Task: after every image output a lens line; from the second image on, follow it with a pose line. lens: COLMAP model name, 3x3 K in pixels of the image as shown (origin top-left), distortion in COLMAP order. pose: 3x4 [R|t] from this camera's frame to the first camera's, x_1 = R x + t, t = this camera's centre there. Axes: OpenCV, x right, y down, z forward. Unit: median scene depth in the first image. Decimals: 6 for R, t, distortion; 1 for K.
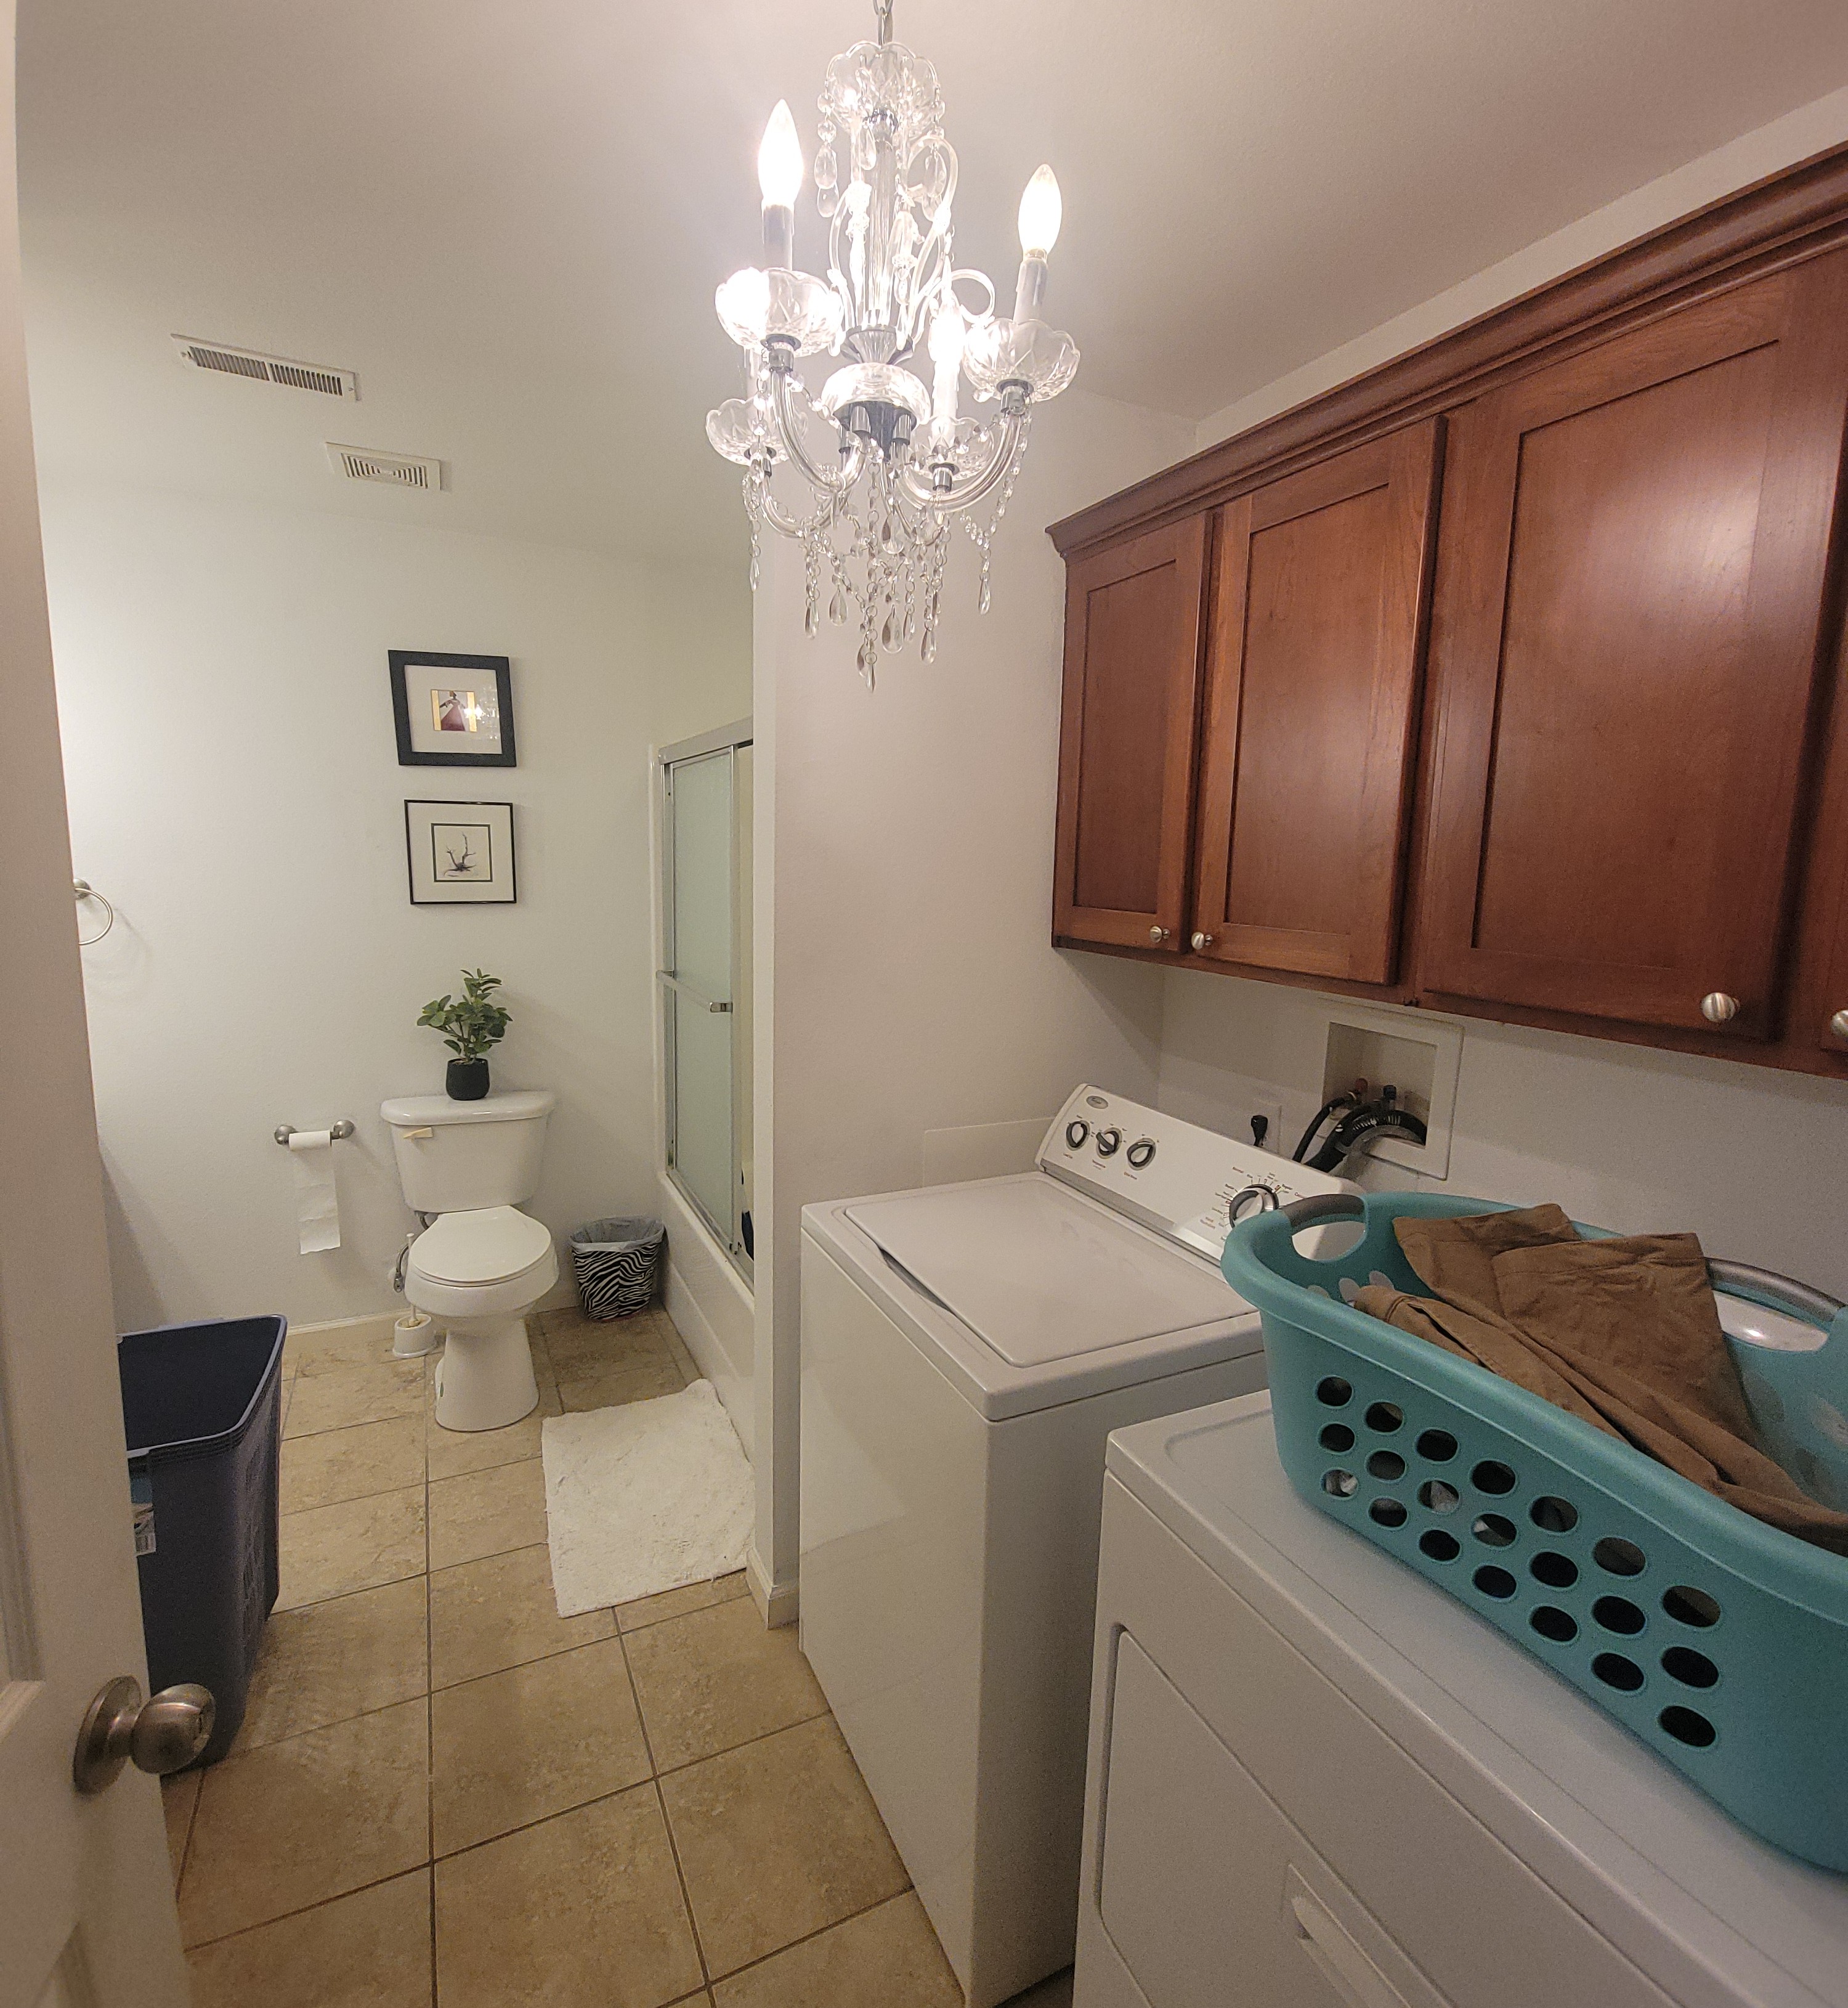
lens RADIAL K [[993.9, 0, 924.0], [0, 993.9, 1004.0], [0, 0, 1]] dist [-0.002133, 0.000321]
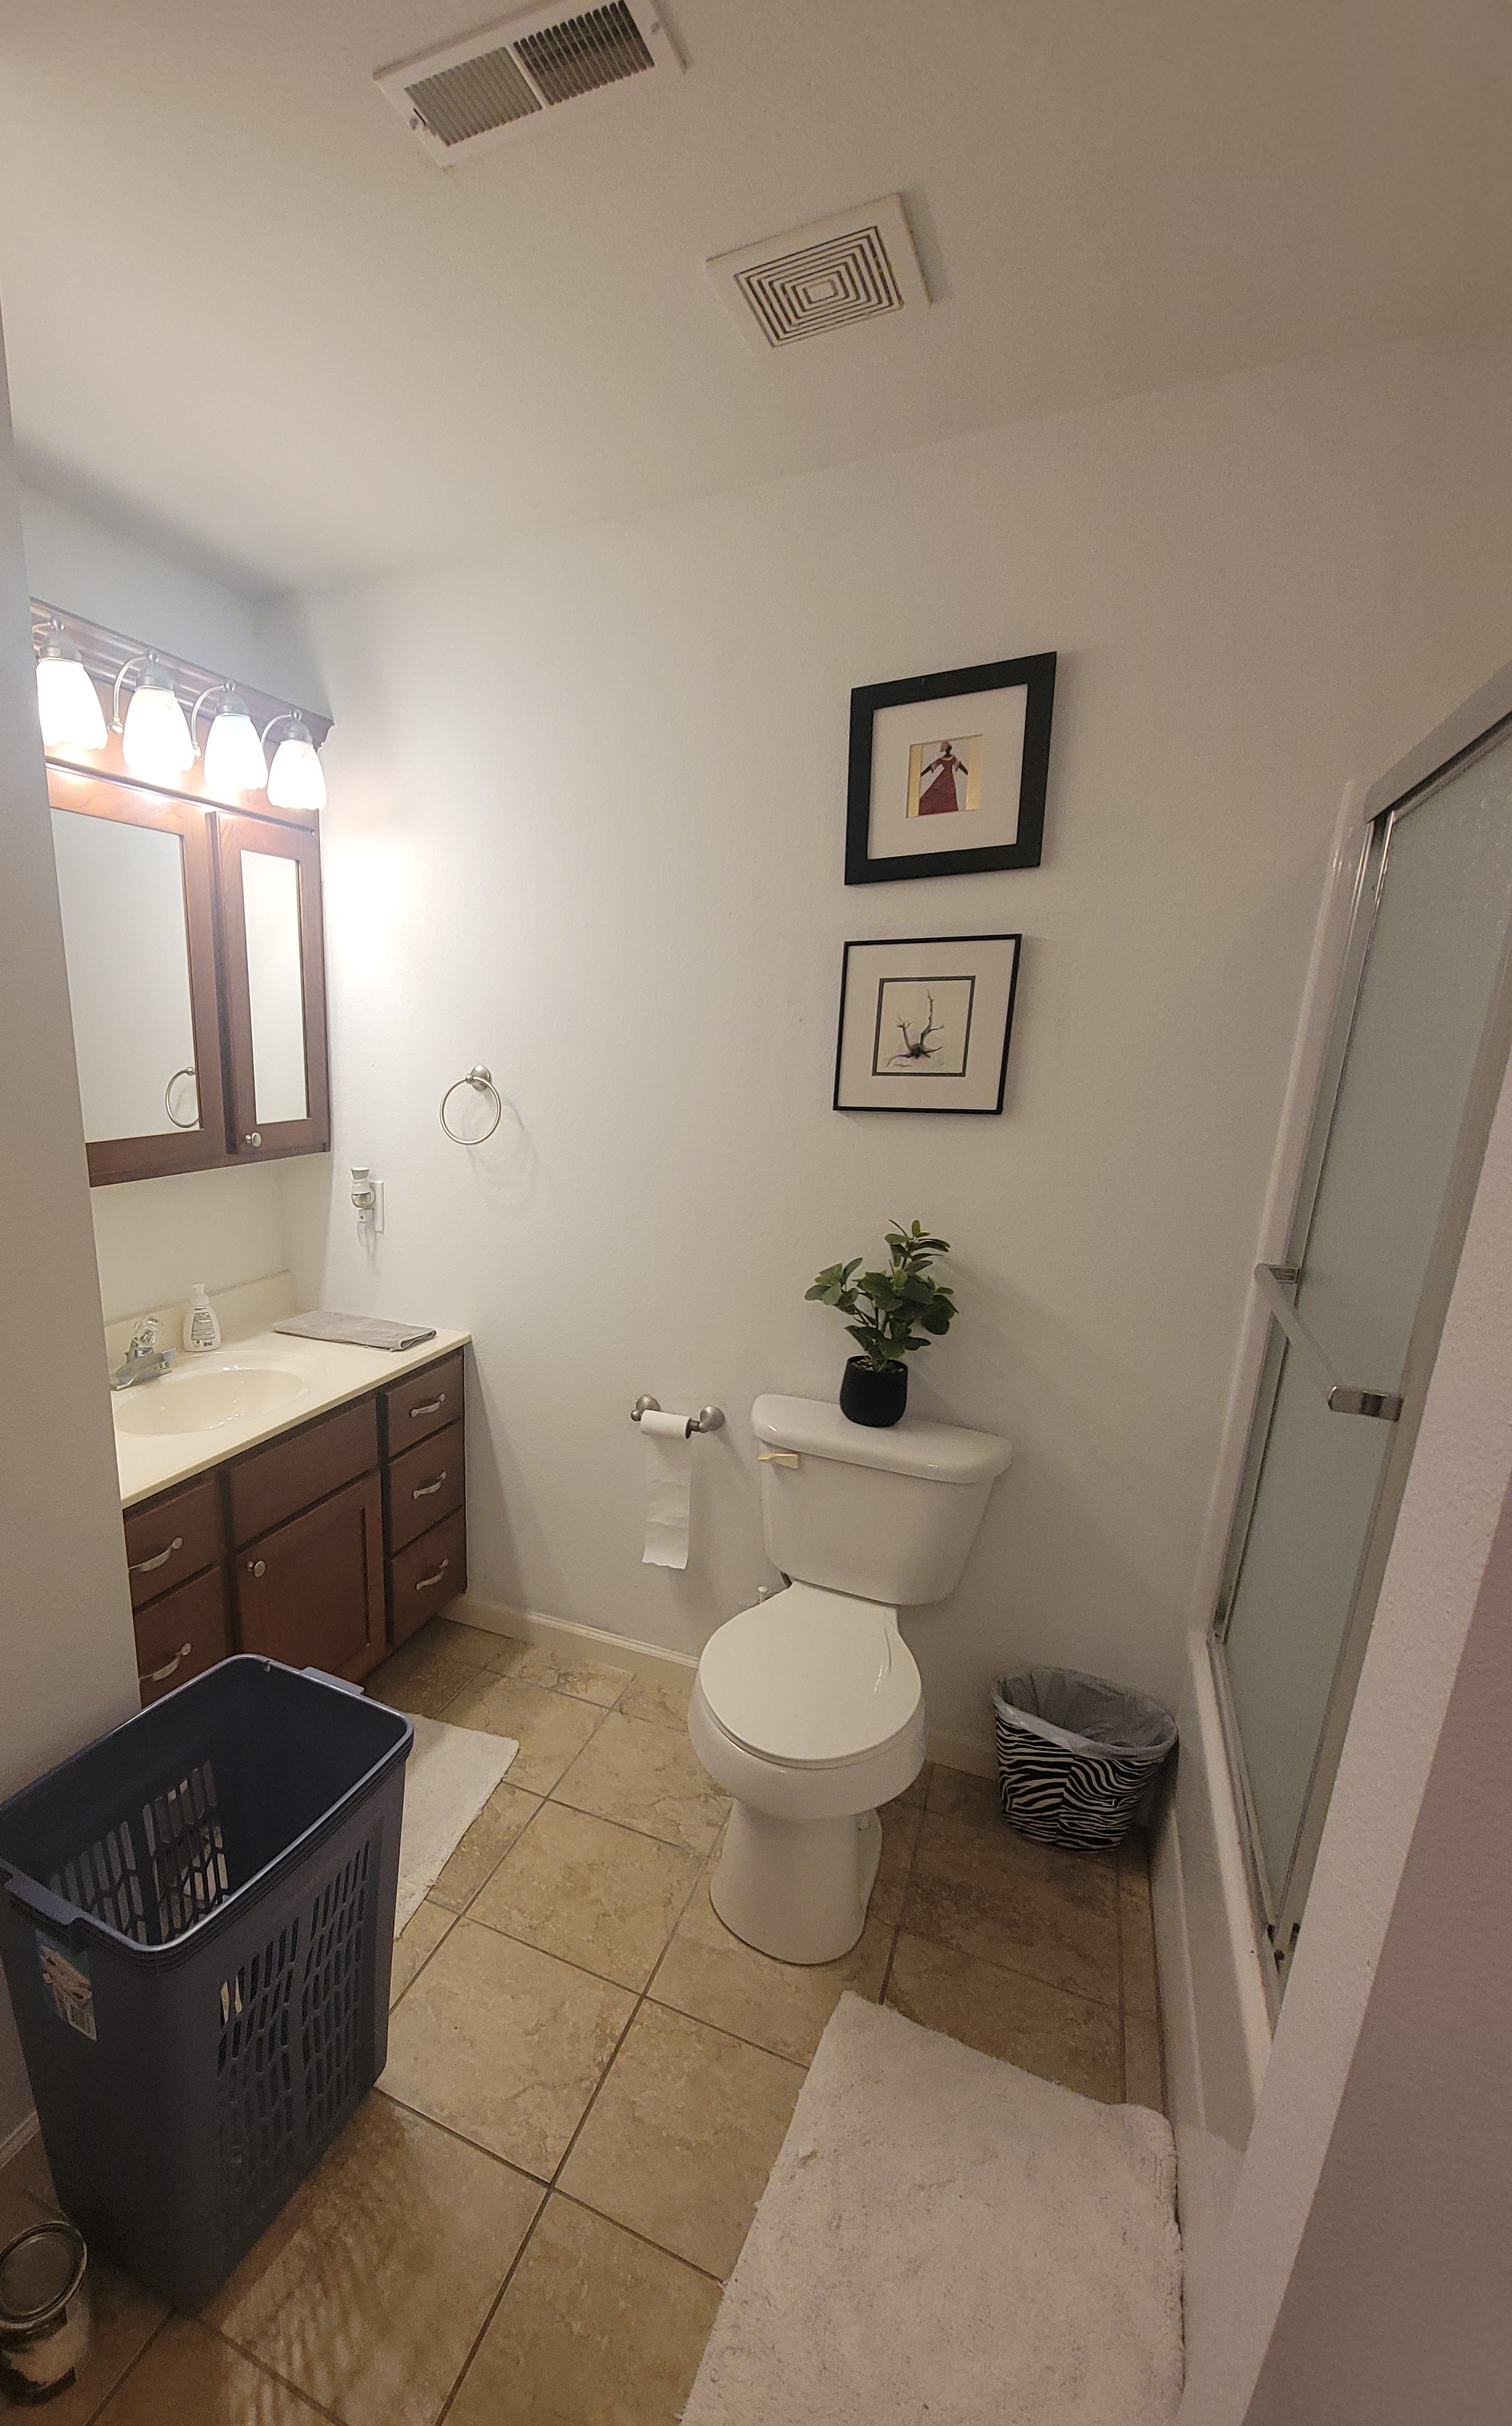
lens RADIAL K [[843.8, 0, 750.1], [0, 843.8, 1272.8], [0, 0, 1]] dist [-0.002798, 0.000096]
pose [[0.573269, 0.188927, -0.797289, -0.088741], [-0.117043, 0.981957, 0.148530, -0.069372], [0.810965, 0.008169, 0.585038, 0.616862]]
